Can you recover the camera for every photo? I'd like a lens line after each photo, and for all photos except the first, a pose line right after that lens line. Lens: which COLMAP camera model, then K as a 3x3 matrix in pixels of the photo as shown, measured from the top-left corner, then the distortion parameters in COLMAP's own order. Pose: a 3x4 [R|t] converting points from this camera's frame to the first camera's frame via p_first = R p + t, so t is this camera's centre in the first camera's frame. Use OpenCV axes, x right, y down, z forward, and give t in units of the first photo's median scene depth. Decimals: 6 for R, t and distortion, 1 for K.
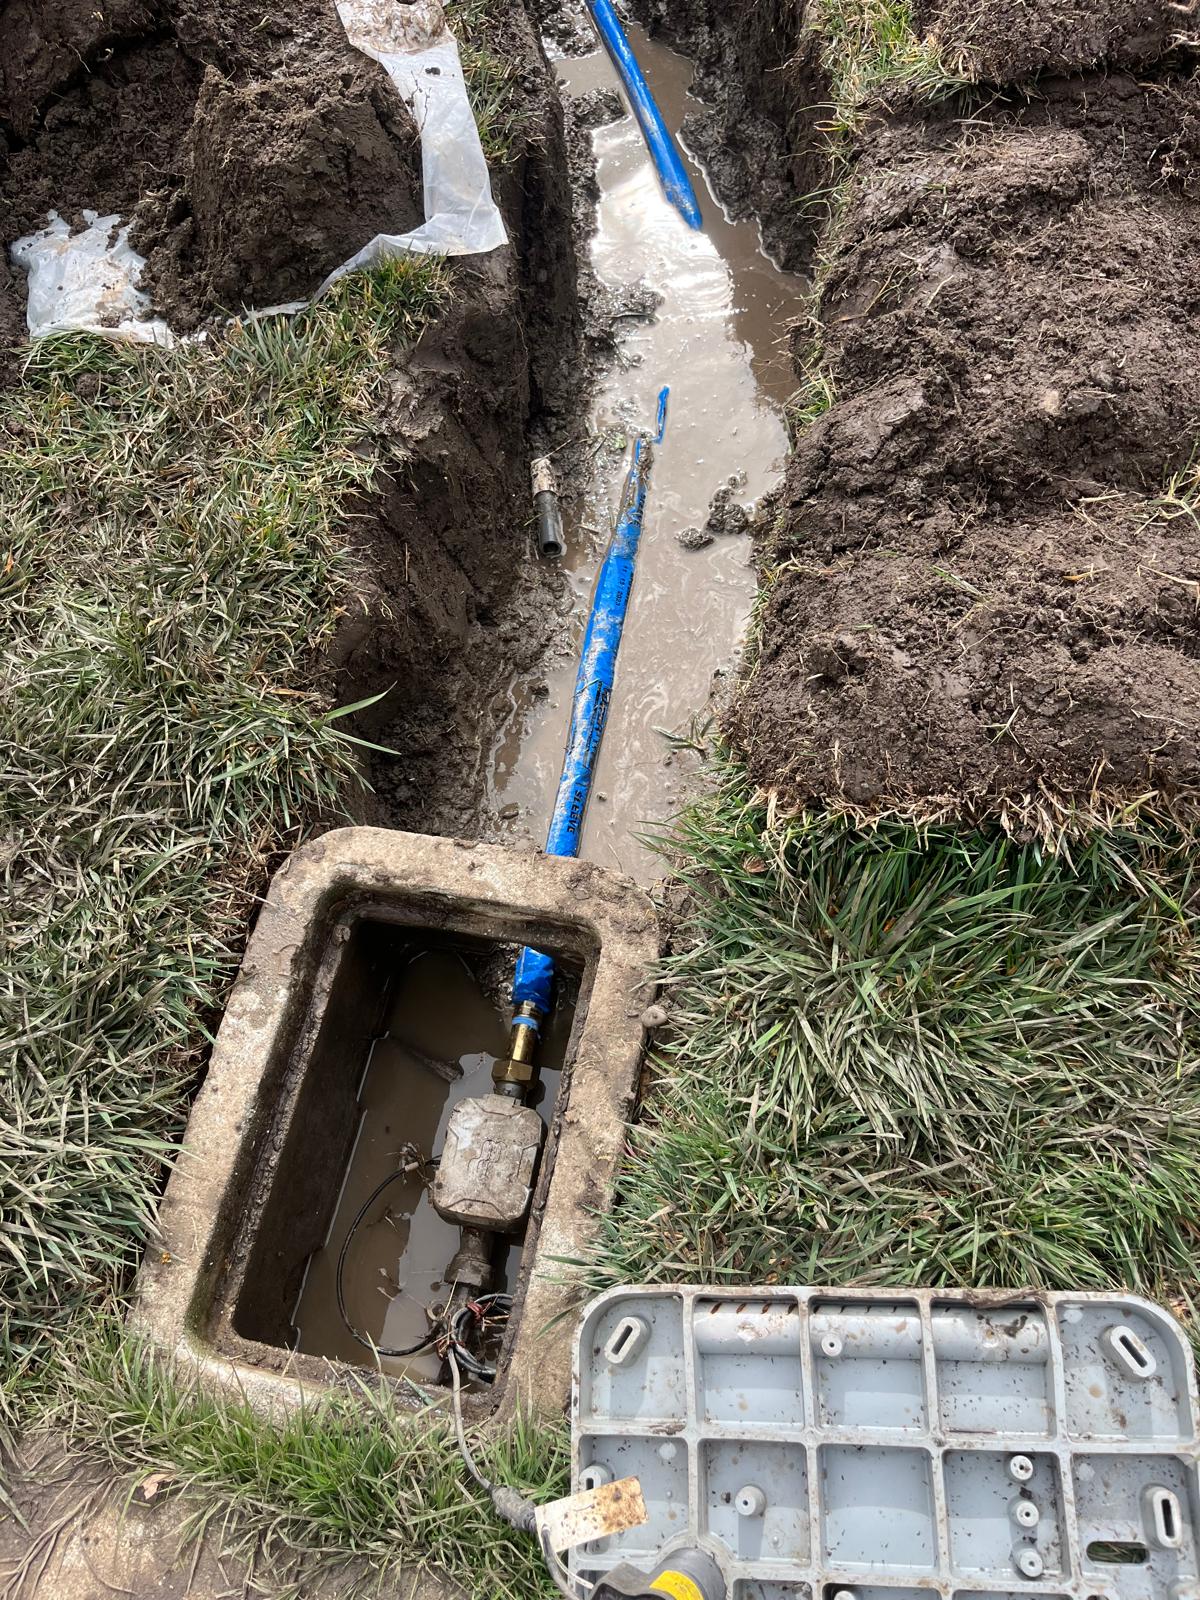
lens RADIAL K [[1197.4, 0, 580.0], [0, 1197.4, 801.7], [0, 0, 1]] dist [0.082365, -0.117178]
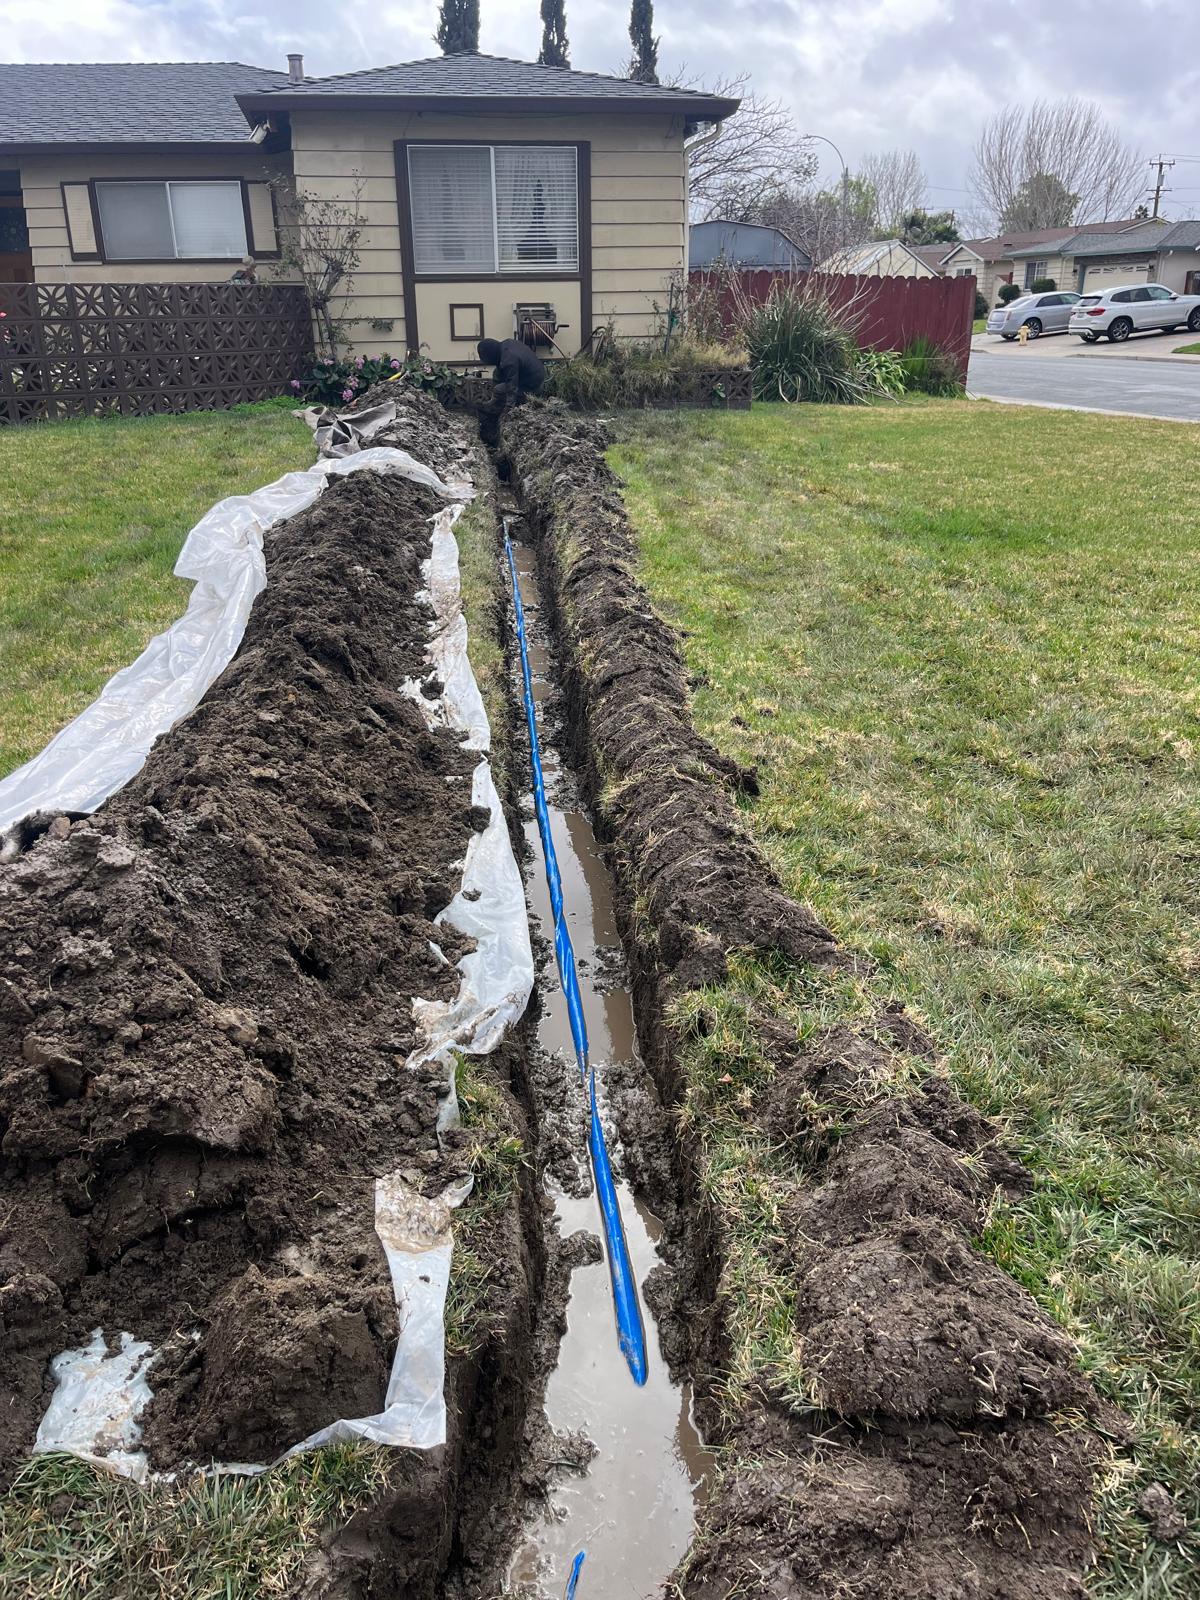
lens RADIAL K [[1197.4, 0, 580.0], [0, 1197.4, 801.7], [0, 0, 1]] dist [0.082365, -0.117178]
pose [[0.984489, 0.150458, -0.090240, 0.084977], [-0.172834, 0.743327, -0.646214, -0.181255], [-0.030150, 0.651787, 0.757802, -0.326361]]
